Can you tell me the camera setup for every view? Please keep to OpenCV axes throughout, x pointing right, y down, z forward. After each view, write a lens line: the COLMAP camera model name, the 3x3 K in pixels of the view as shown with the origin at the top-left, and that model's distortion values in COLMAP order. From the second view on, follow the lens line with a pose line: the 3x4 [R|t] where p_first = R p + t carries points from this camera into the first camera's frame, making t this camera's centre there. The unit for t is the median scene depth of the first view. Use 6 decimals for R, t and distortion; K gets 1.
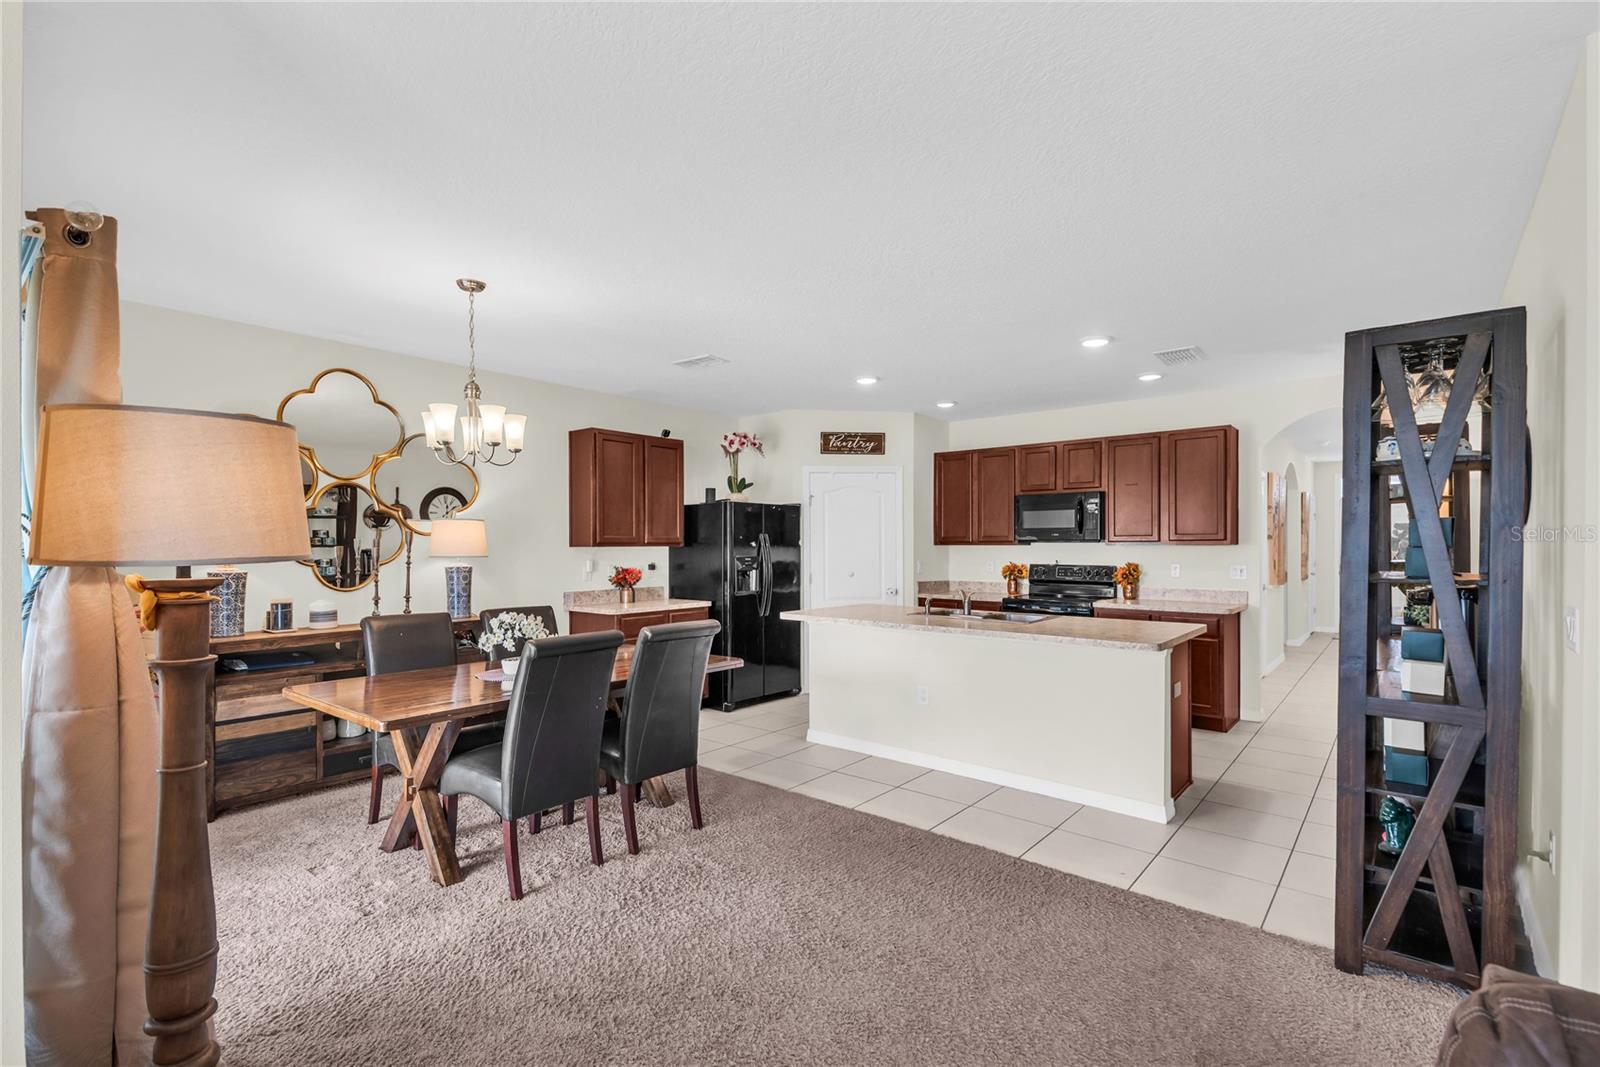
lens RADIAL K [[727.6, 0, 801.5], [0, 727.6, 545.6], [0, 0, 1]] dist [0.016925, -0.000359]
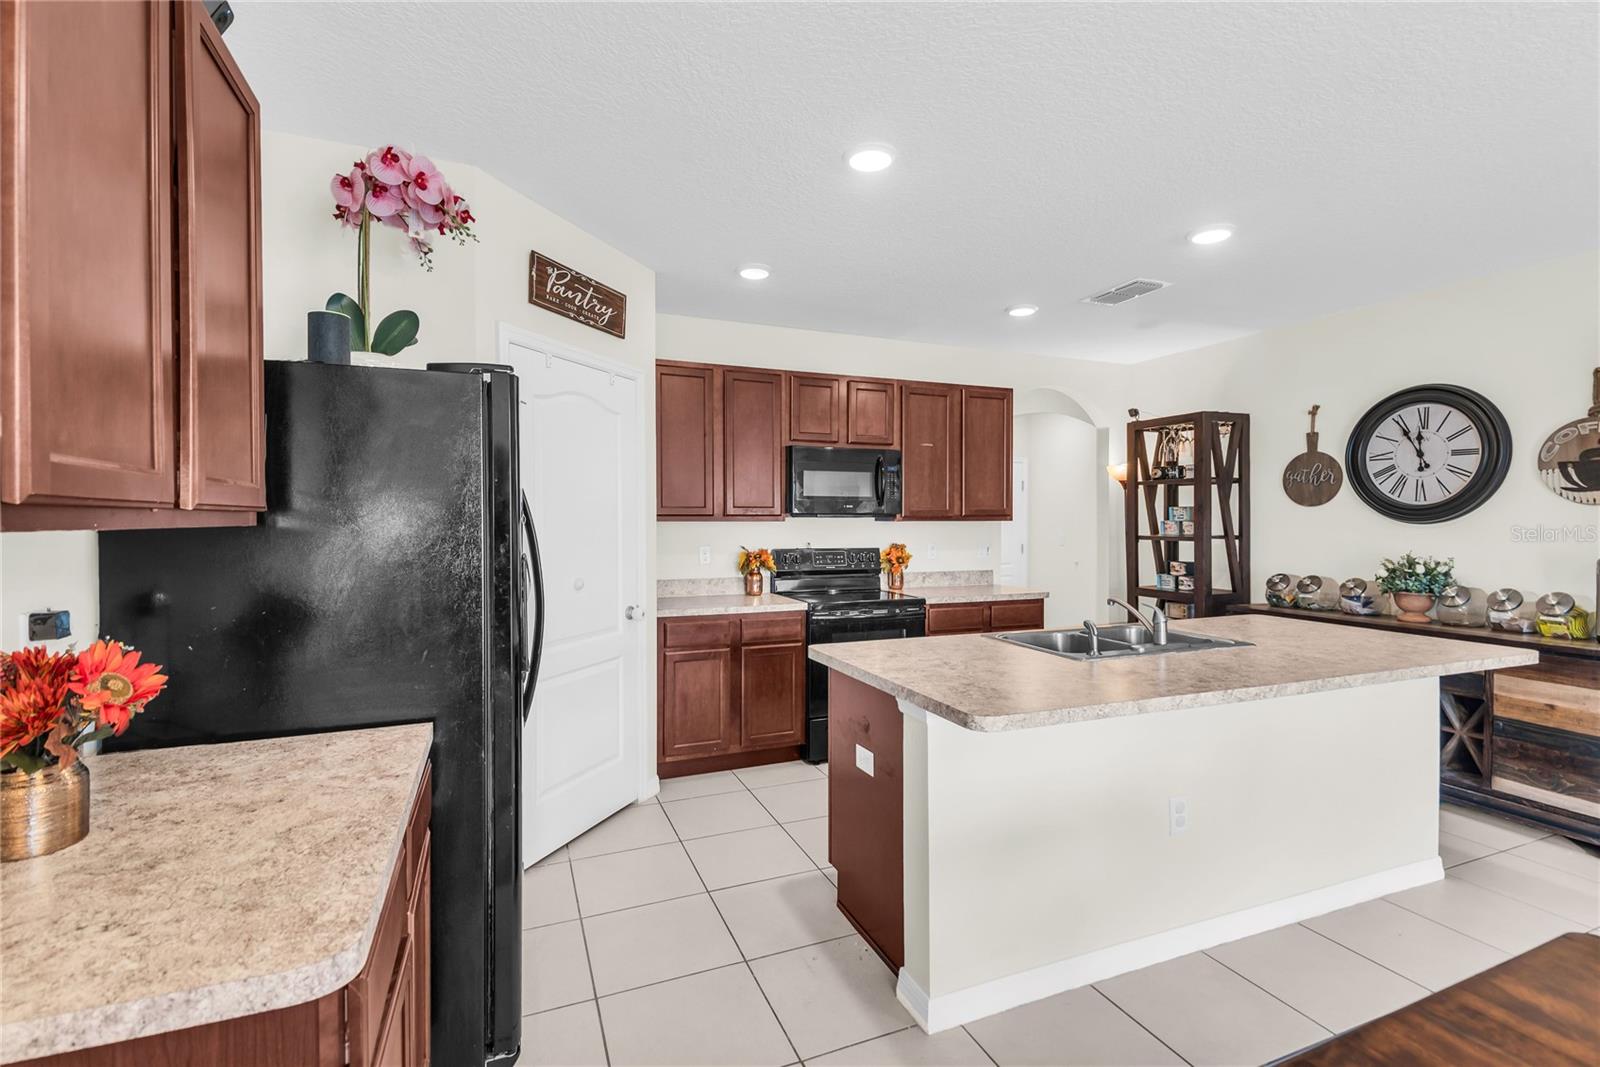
lens RADIAL K [[724.1, 0, 802.0], [0, 724.1, 527.2], [0, 0, 1]] dist [0.016386, -0.000811]
pose [[0.464529, -0.006747, 0.885532, -0.290556], [0.001118, 0.999975, 0.007033, 0.000223], [-0.885557, -0.002277, 0.464525, 0.714193]]
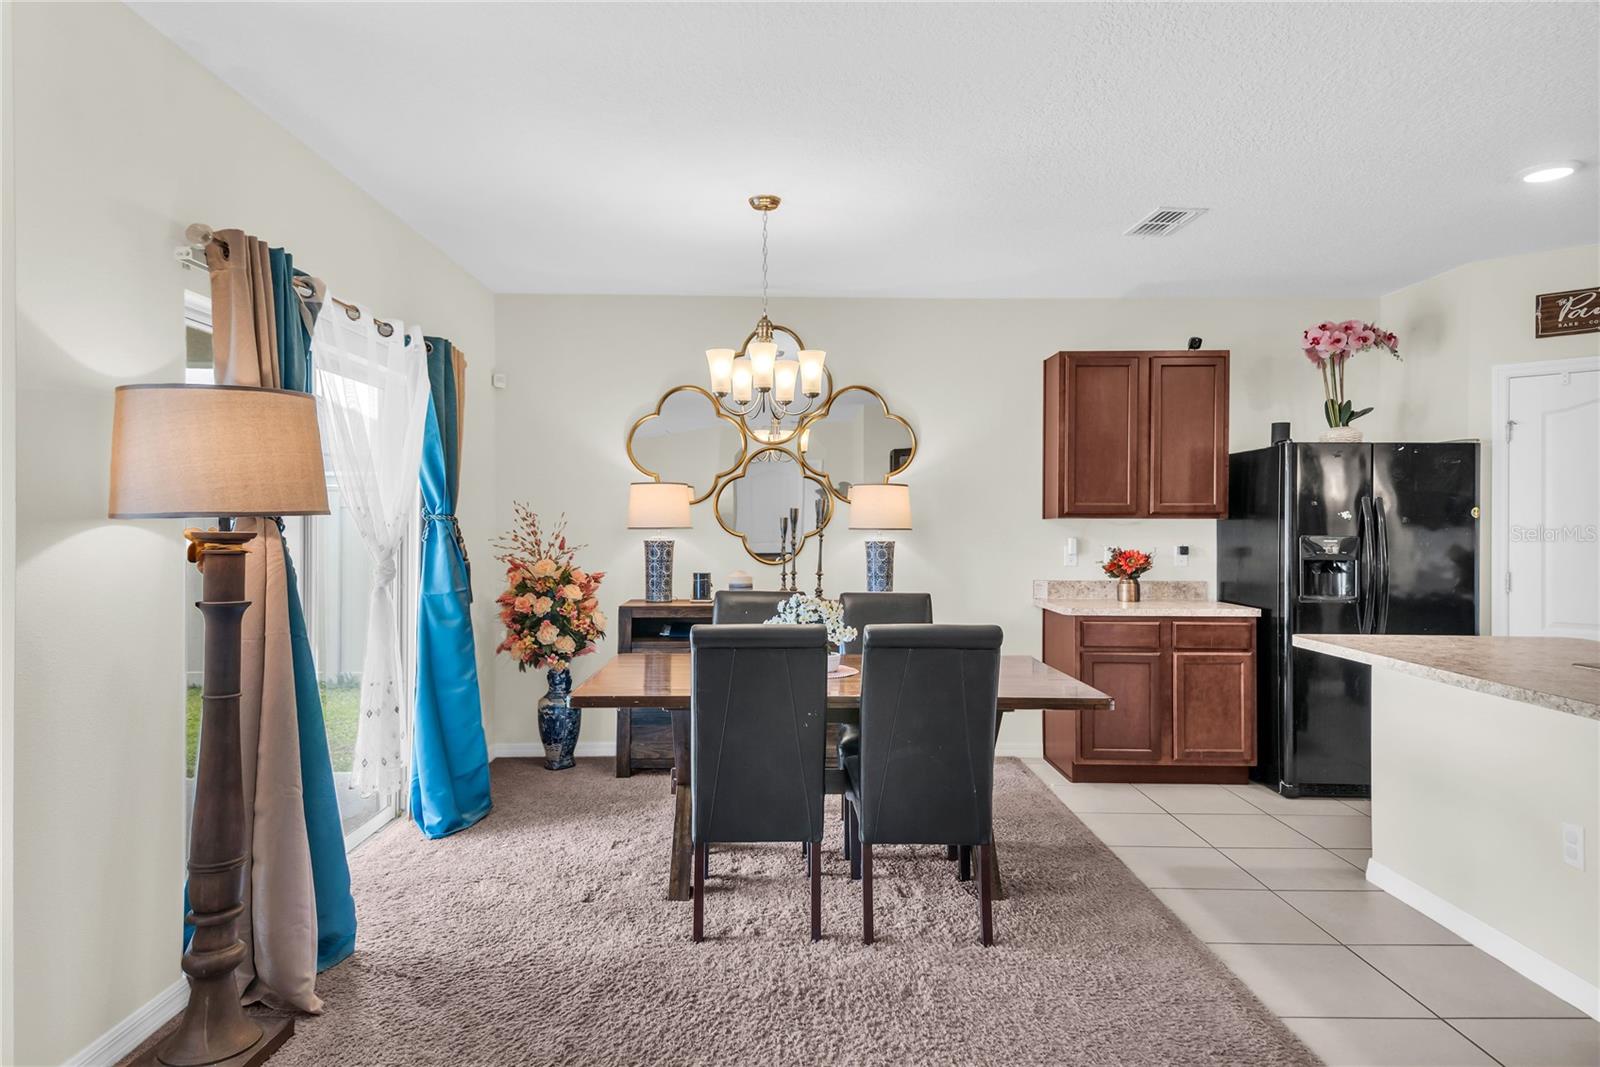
lens RADIAL K [[943.3, 0, 792.9], [0, 943.3, 526.9], [0, 0, 1]] dist [0.077412, -0.052087]
pose [[0.647080, 0.007058, -0.762390, 0.222699], [-0.005776, 0.999974, 0.004354, 0.006503], [0.762400, 0.001586, 0.647104, 0.175916]]
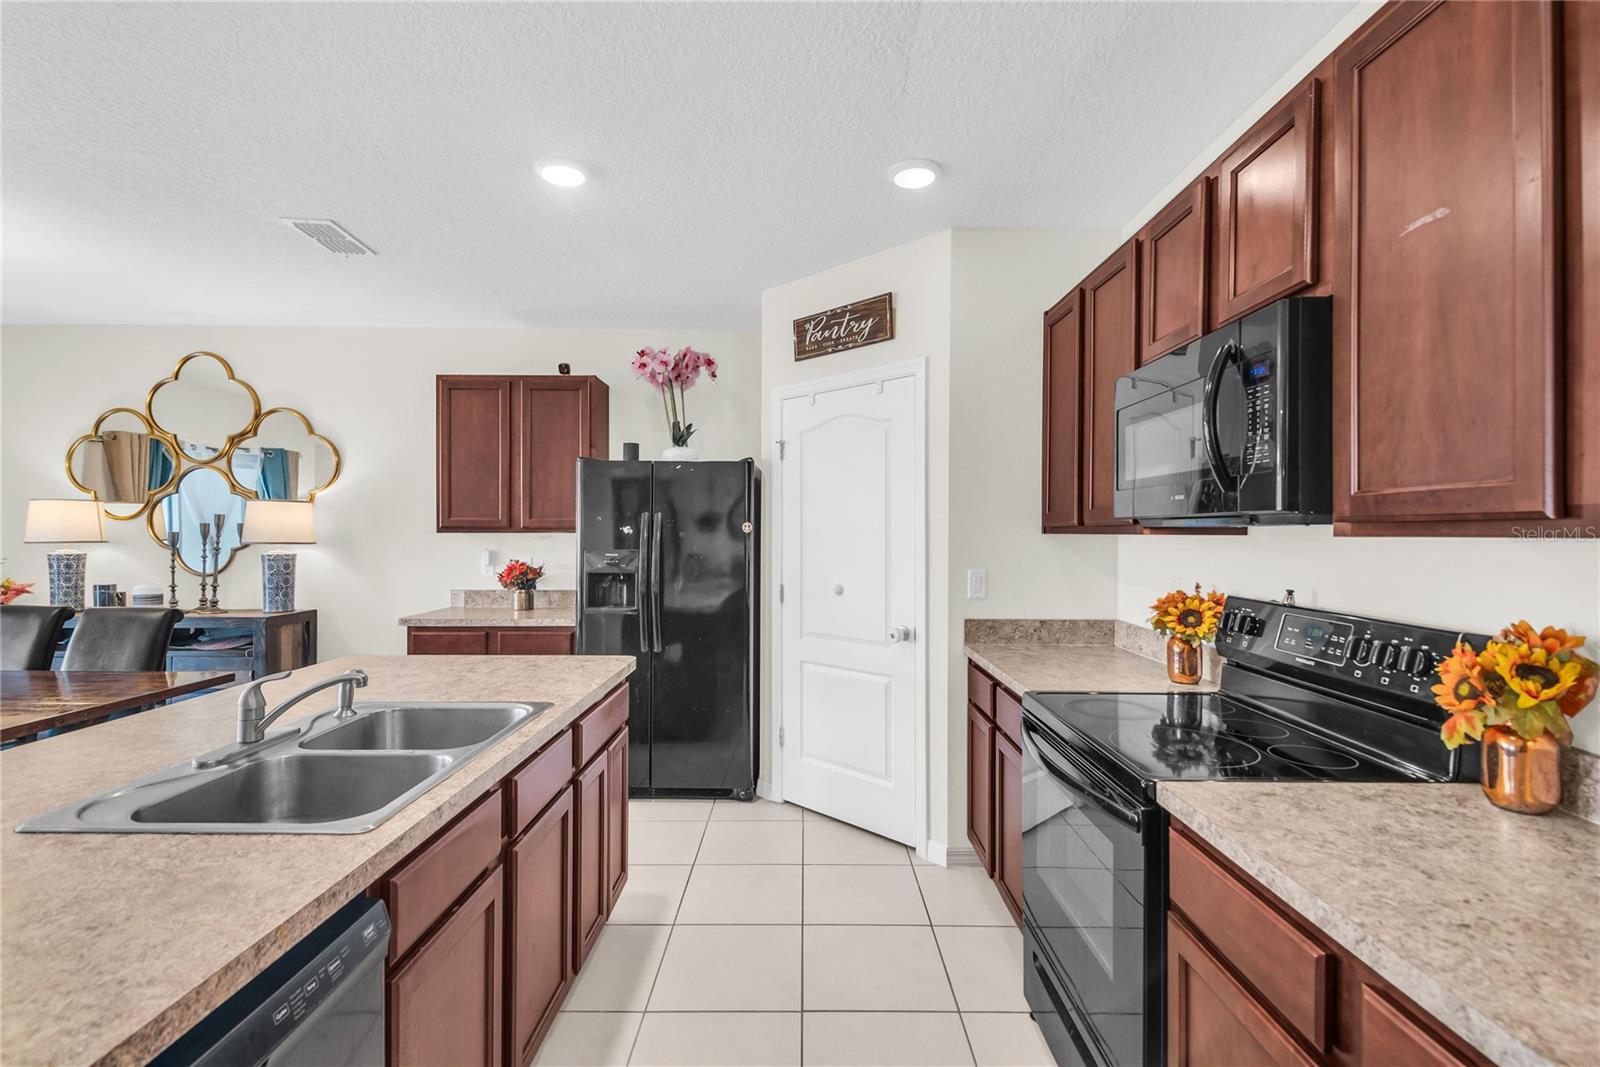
lens RADIAL K [[724.1, 0, 802.0], [0, 724.1, 527.2], [0, 0, 1]] dist [0.016386, -0.000811]
pose [[0.638858, -0.000969, -0.769324, 0.470347], [-0.003927, 0.999982, -0.004520, -0.001741], [0.769315, 0.005909, 0.638843, 0.710285]]
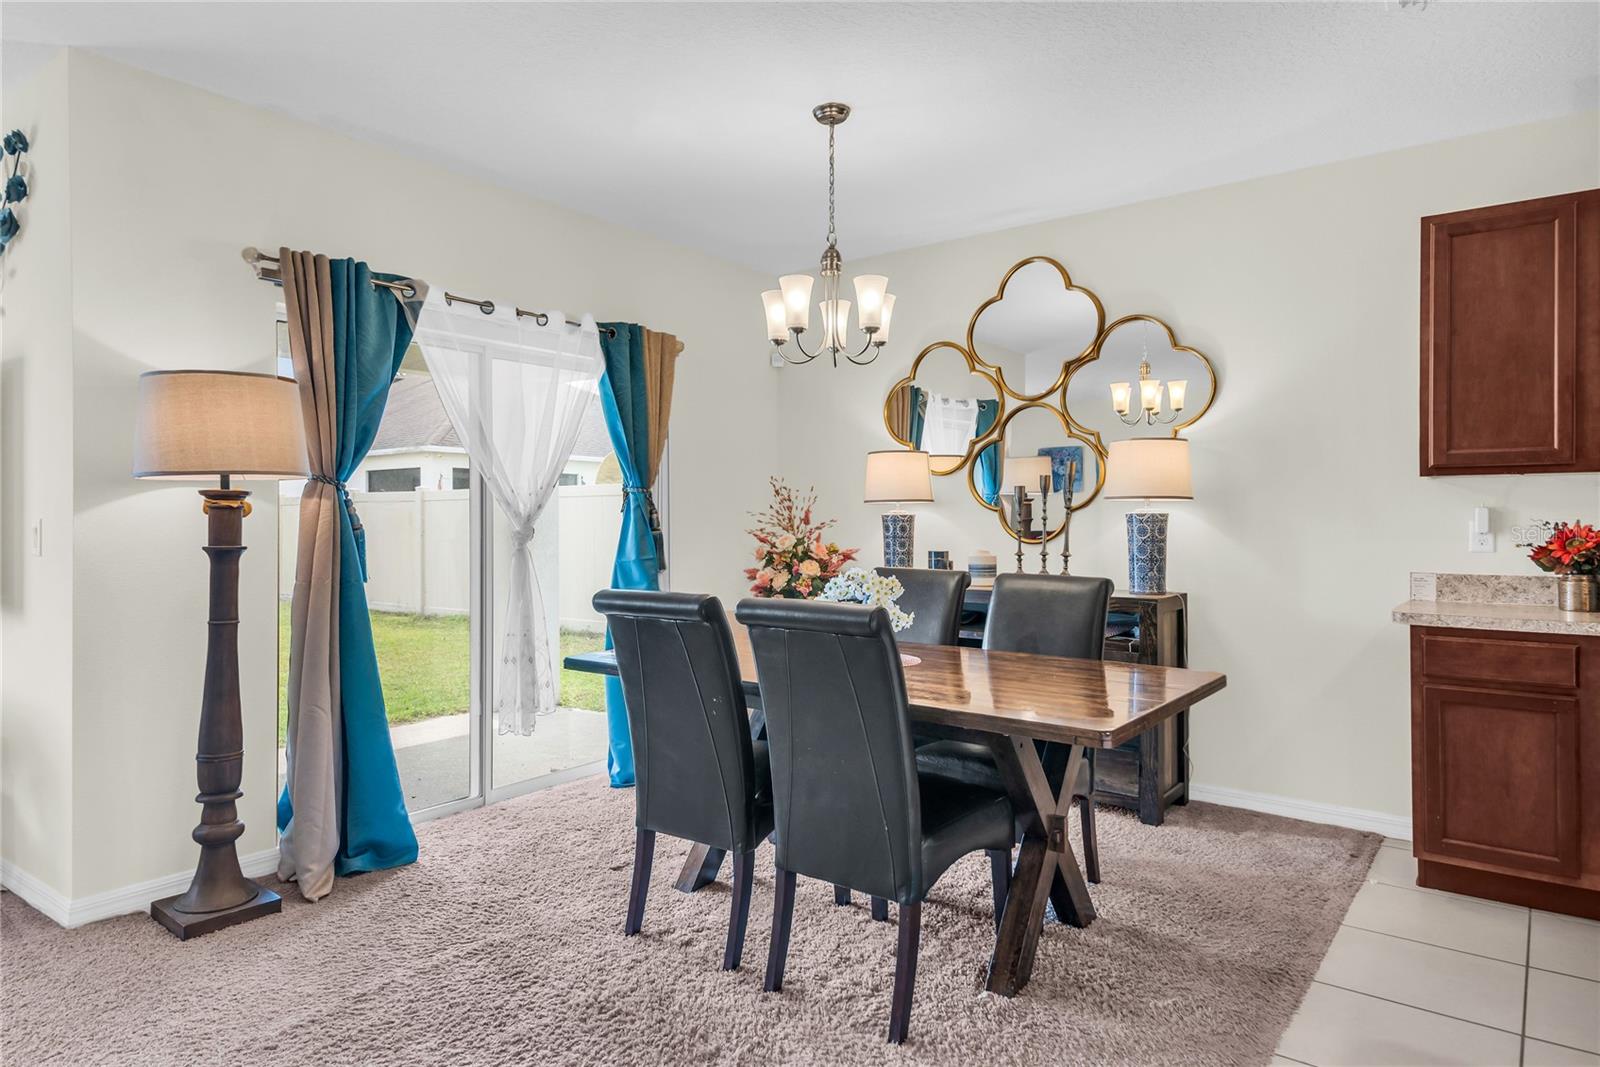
lens RADIAL K [[953.6, 0, 803.9], [0, 953.6, 516.6], [0, 0, 1]] dist [0.072632, -0.041102]
pose [[0.041789, -0.000850, -0.999126, 0.277021], [-0.000382, 1.000000, -0.000867, 0.024624], [0.999126, 0.000418, 0.041788, 0.512101]]
